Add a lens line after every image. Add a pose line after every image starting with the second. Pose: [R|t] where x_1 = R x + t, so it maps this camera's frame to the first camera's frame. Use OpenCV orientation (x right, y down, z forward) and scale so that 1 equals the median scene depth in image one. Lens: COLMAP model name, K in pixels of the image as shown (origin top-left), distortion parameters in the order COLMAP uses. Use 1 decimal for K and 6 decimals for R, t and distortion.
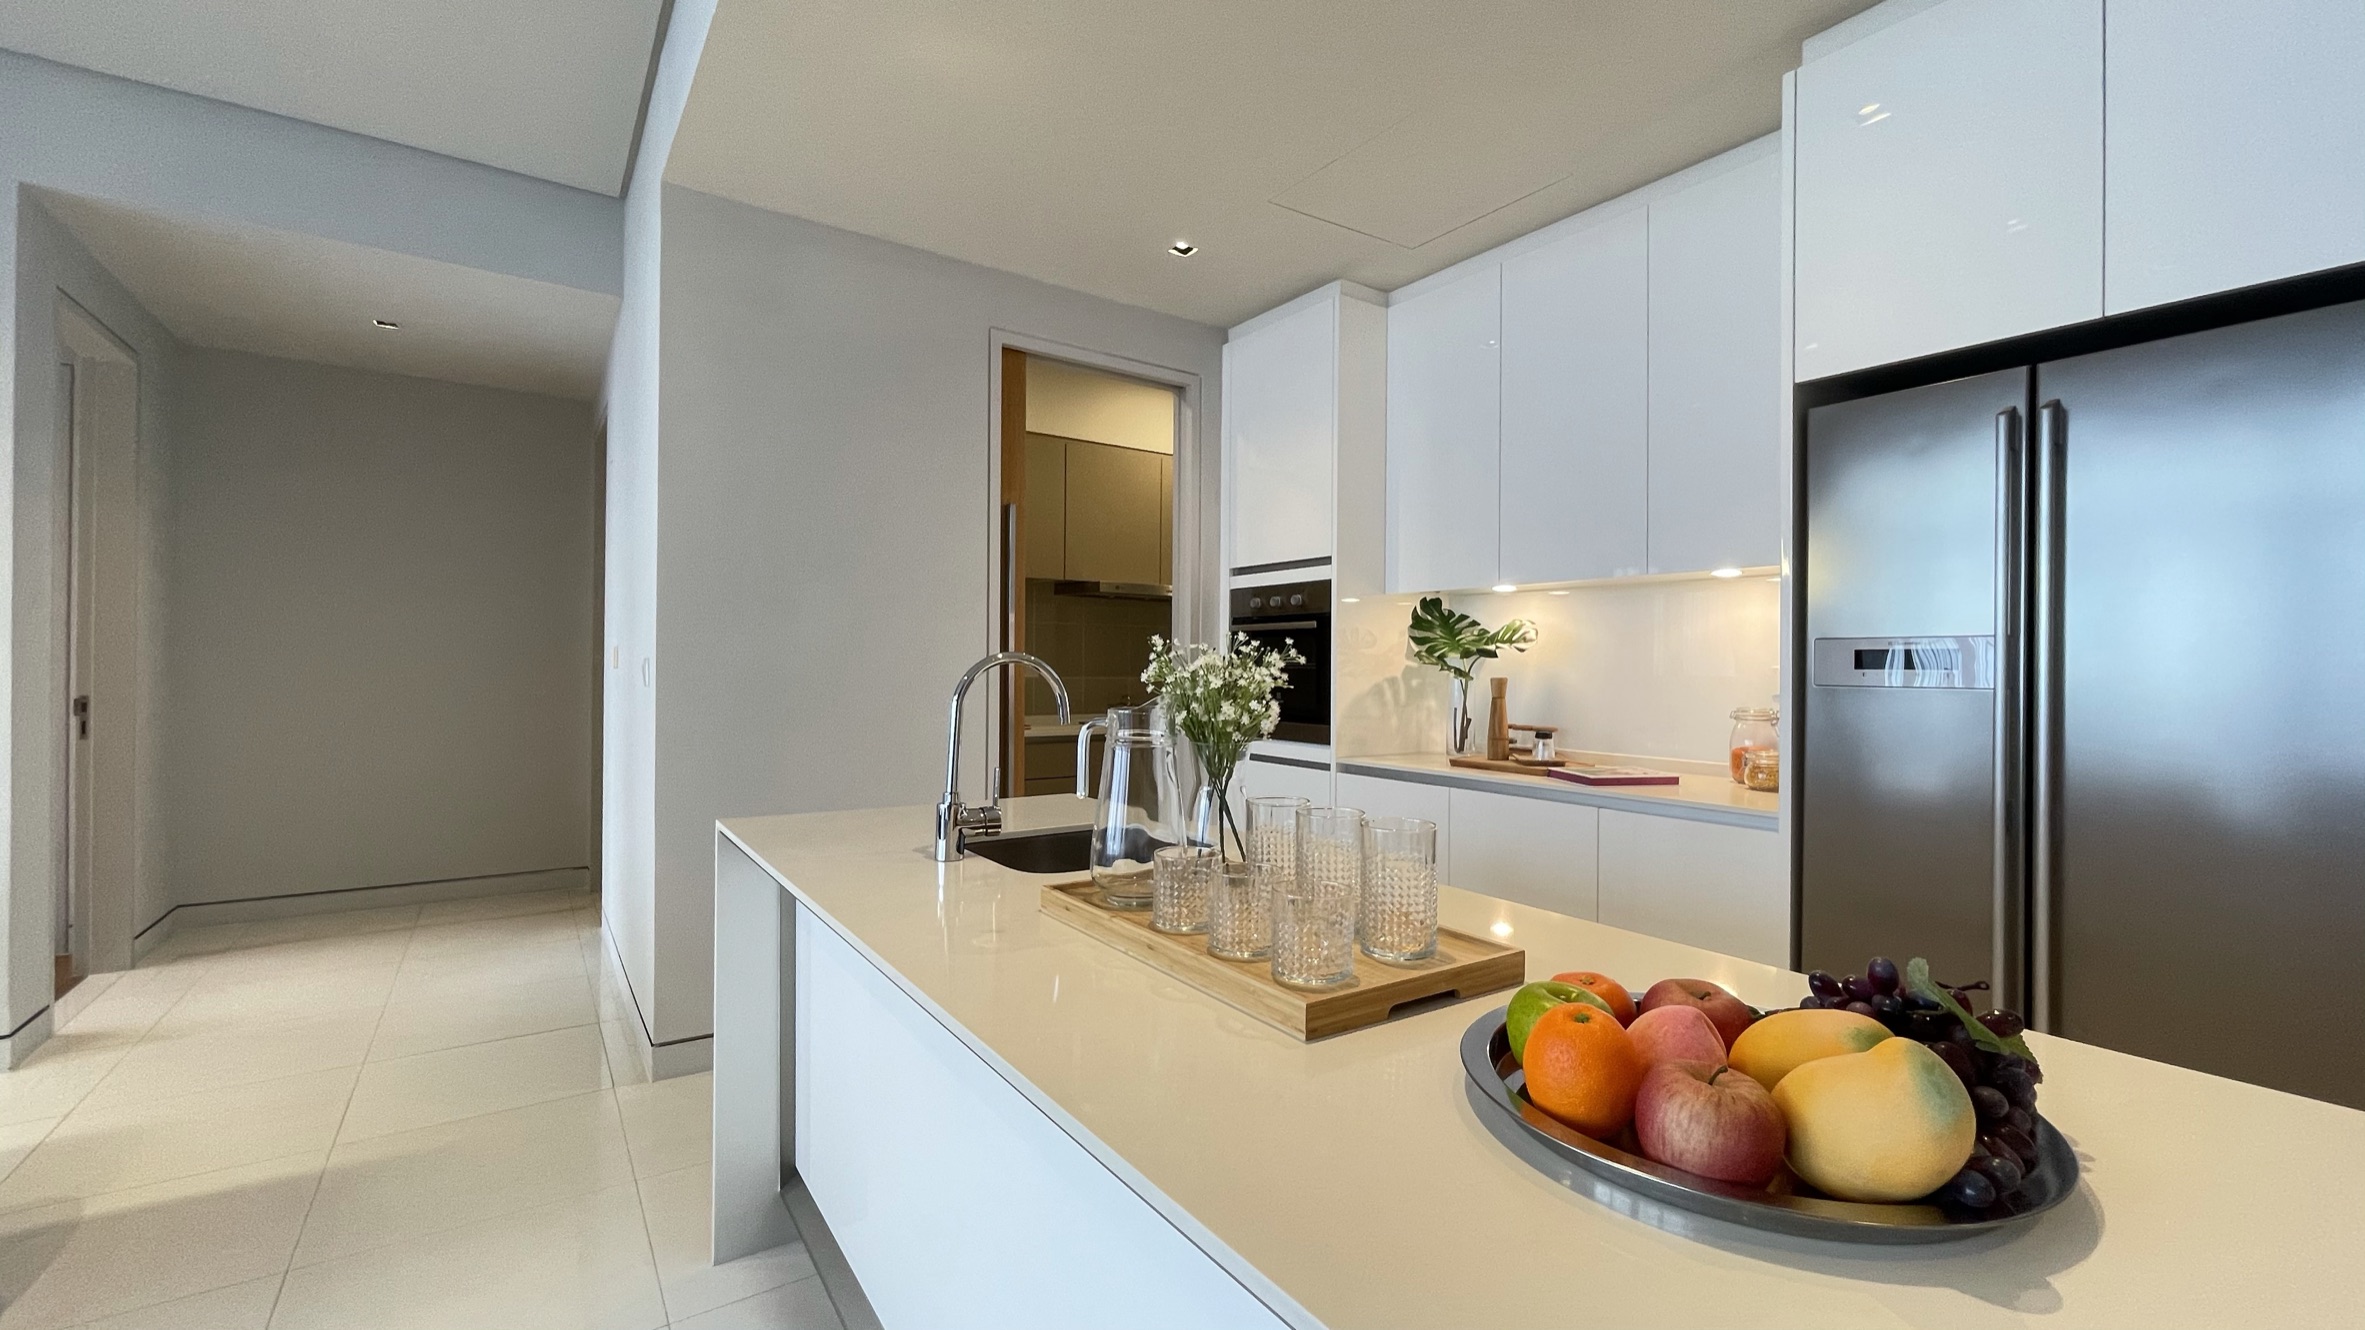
lens RADIAL K [[984.4, 0, 1182.5], [0, 984.4, 665.0], [0, 0, 1]] dist [0.018047, 0.000018]
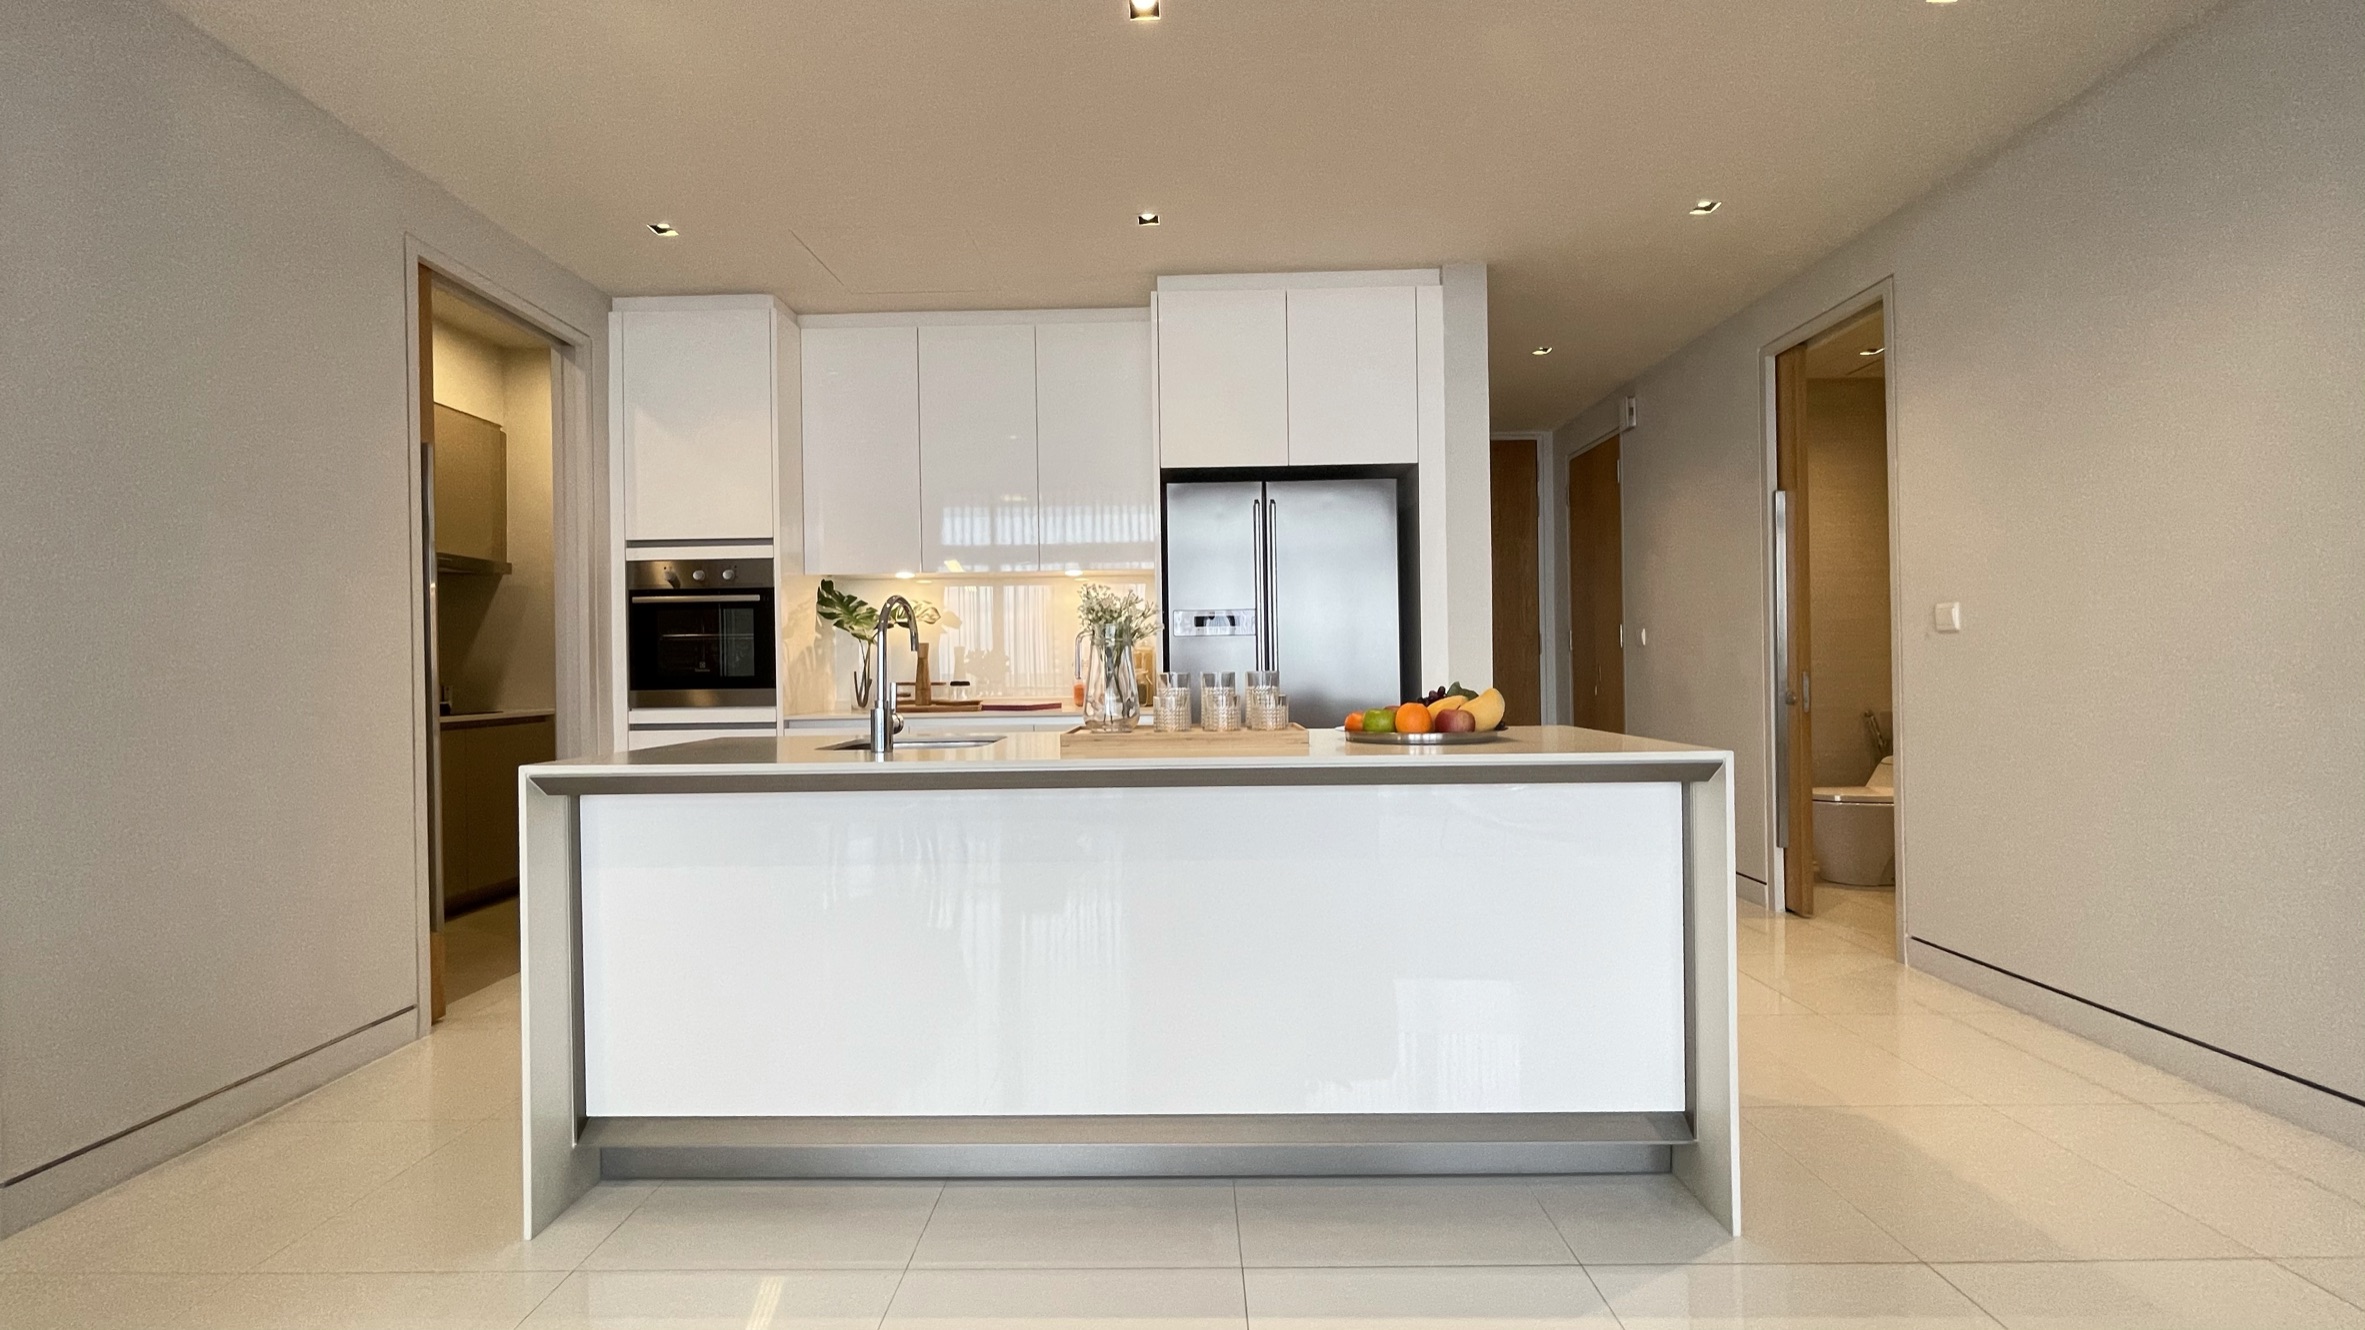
lens RADIAL K [[941.7, 0, 1182.5], [0, 941.7, 665.0], [0, 0, 1]] dist [-0.001195, -0.000098]
pose [[0.585710, -0.019864, 0.810277, -0.449774], [0.019023, 0.999761, 0.010759, 0.032440], [-0.810298, 0.009112, 0.585948, -0.011883]]
